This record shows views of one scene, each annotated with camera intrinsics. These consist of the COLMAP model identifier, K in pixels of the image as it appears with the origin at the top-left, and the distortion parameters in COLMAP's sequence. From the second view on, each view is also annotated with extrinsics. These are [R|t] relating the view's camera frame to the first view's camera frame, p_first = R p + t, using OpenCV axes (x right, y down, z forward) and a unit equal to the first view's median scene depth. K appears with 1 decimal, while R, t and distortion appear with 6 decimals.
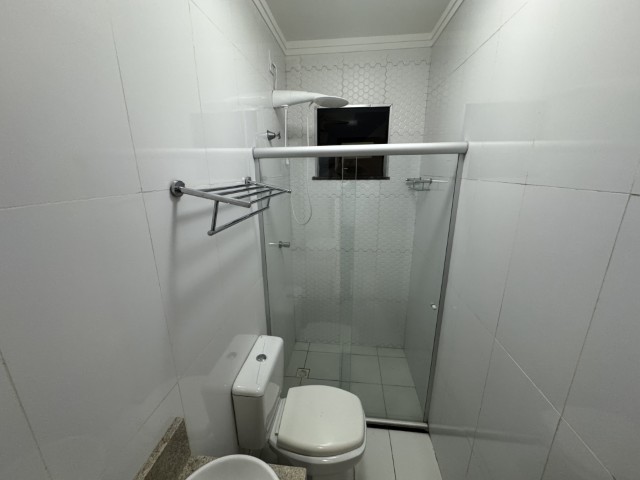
lens RADIAL K [[257.8, 0, 317.1], [0, 257.8, 242.2], [0, 0, 1]] dist [-0.002812, 0.000119]
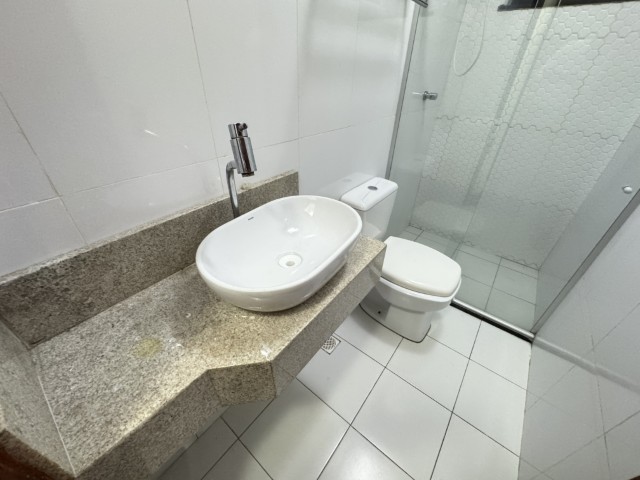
lens RADIAL K [[257.8, 0, 318.4], [0, 257.8, 231.5], [0, 0, 1]] dist [-0.002812, 0.000119]
pose [[0.855656, 0.314398, -0.411104, 0.052760], [-0.171020, 0.921477, 0.348759, 0.209049], [0.488472, -0.228111, 0.842236, -0.002490]]
